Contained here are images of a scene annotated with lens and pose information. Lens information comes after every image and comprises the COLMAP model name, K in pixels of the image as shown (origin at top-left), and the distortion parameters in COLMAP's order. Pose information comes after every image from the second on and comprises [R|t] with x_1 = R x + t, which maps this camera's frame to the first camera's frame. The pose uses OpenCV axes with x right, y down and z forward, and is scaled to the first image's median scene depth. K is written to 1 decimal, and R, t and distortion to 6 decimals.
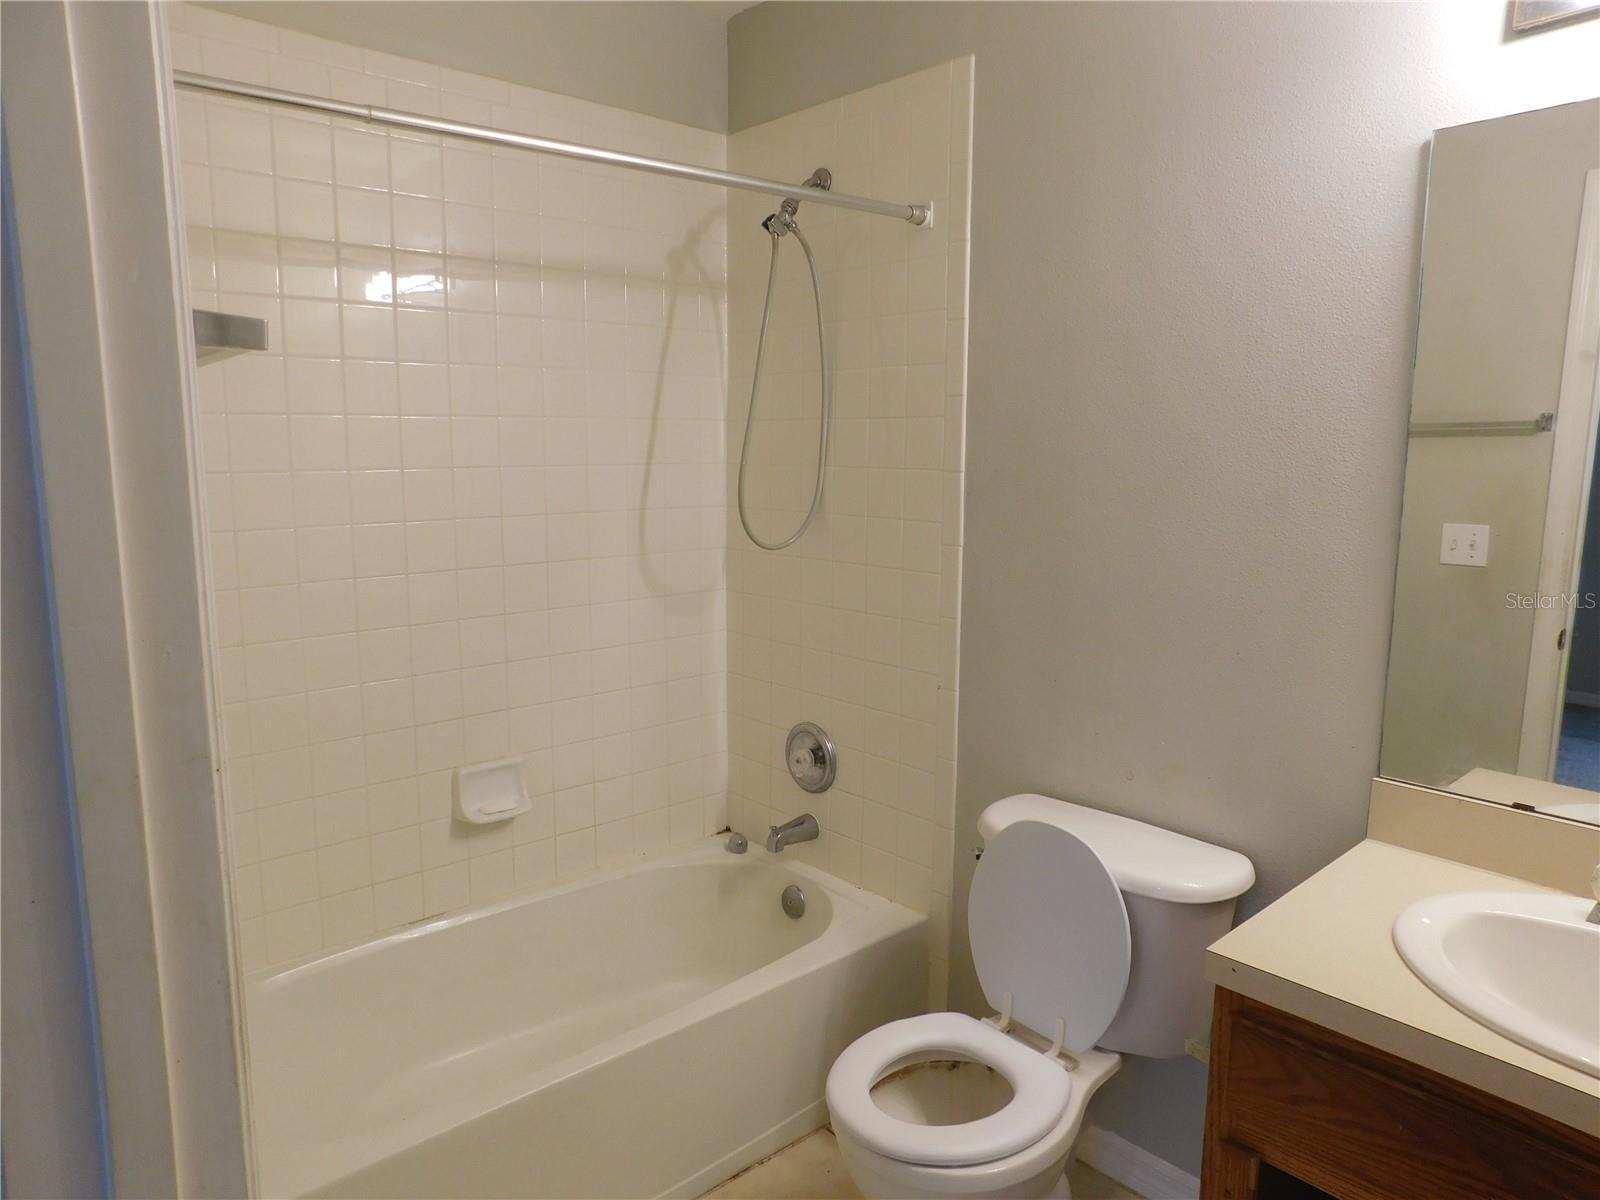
lens RADIAL K [[1074.0, 0, 802.5], [0, 1074.0, 598.3], [0, 0, 1]] dist [-0.041894, 0.028722]
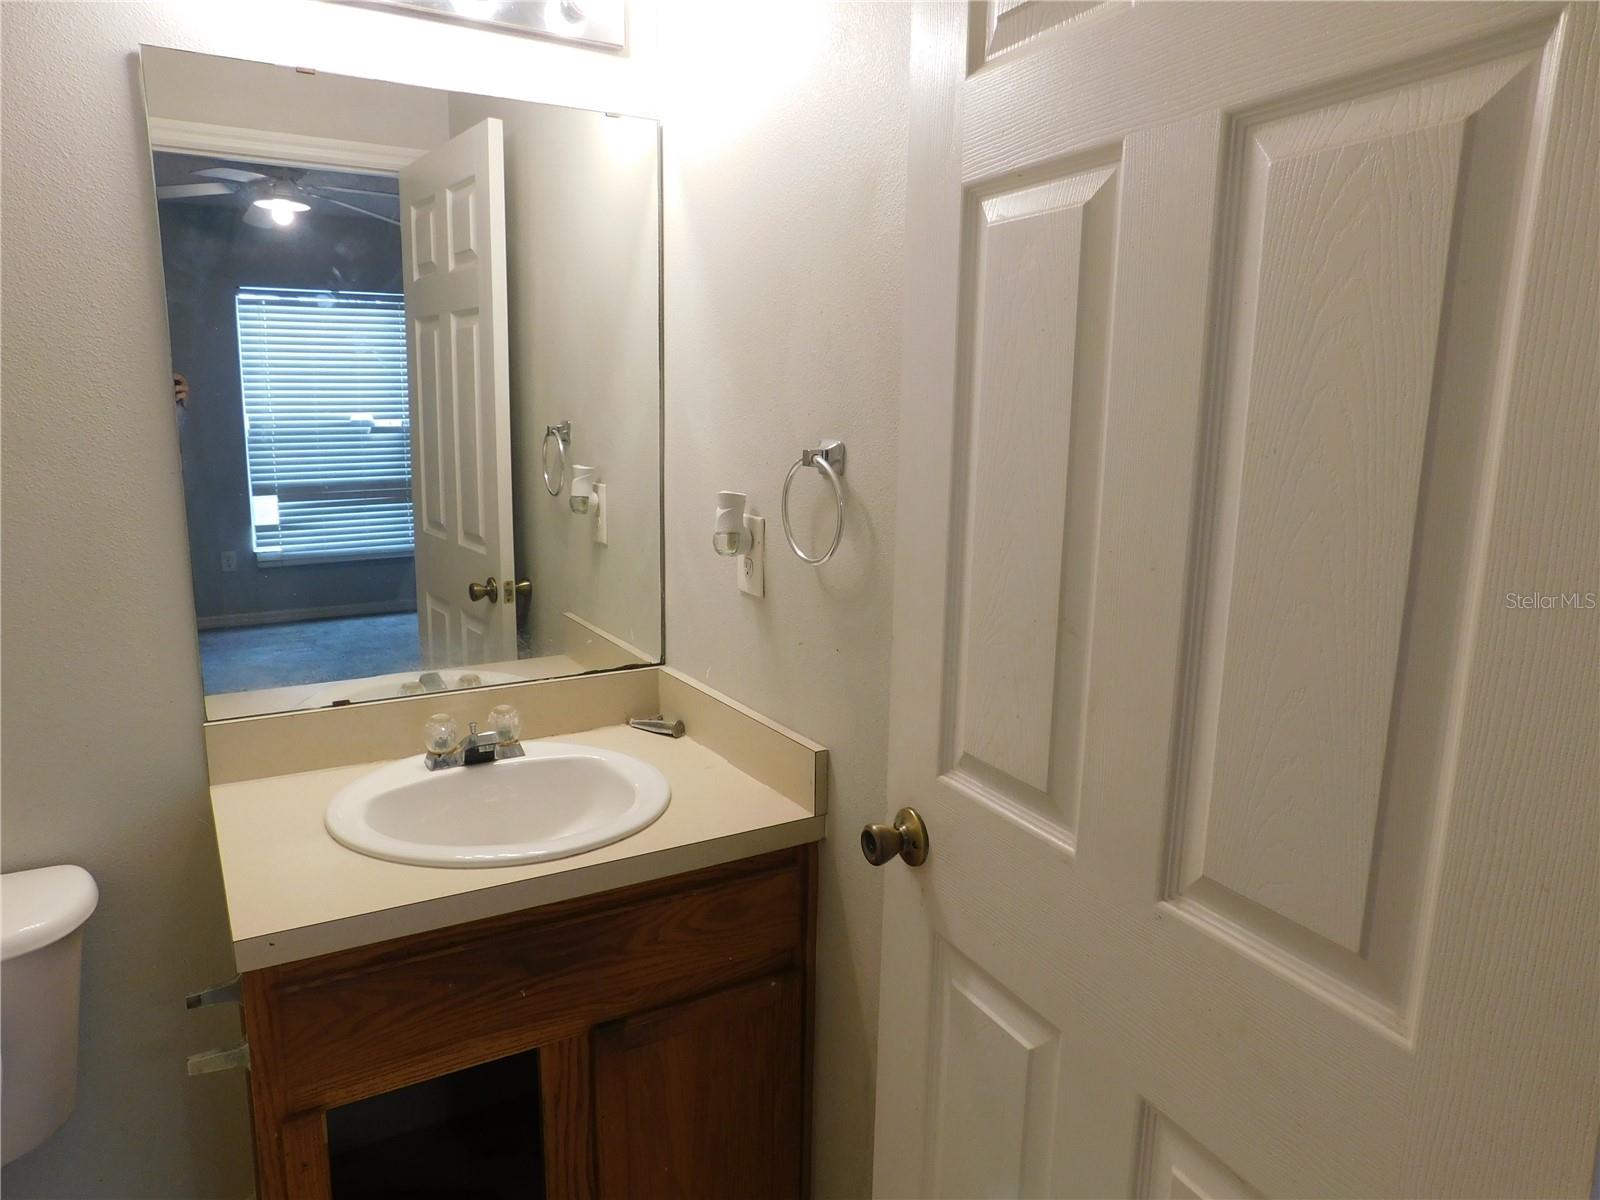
lens RADIAL K [[1074.0, 0, 795.5], [0, 1074.0, 602.3], [0, 0, 1]] dist [-0.041894, 0.028722]
pose [[0.196659, -0.195774, 0.960728, -0.343630], [0.136677, 0.975769, 0.170862, -0.041764], [-0.970899, 0.097708, 0.218652, 0.317703]]
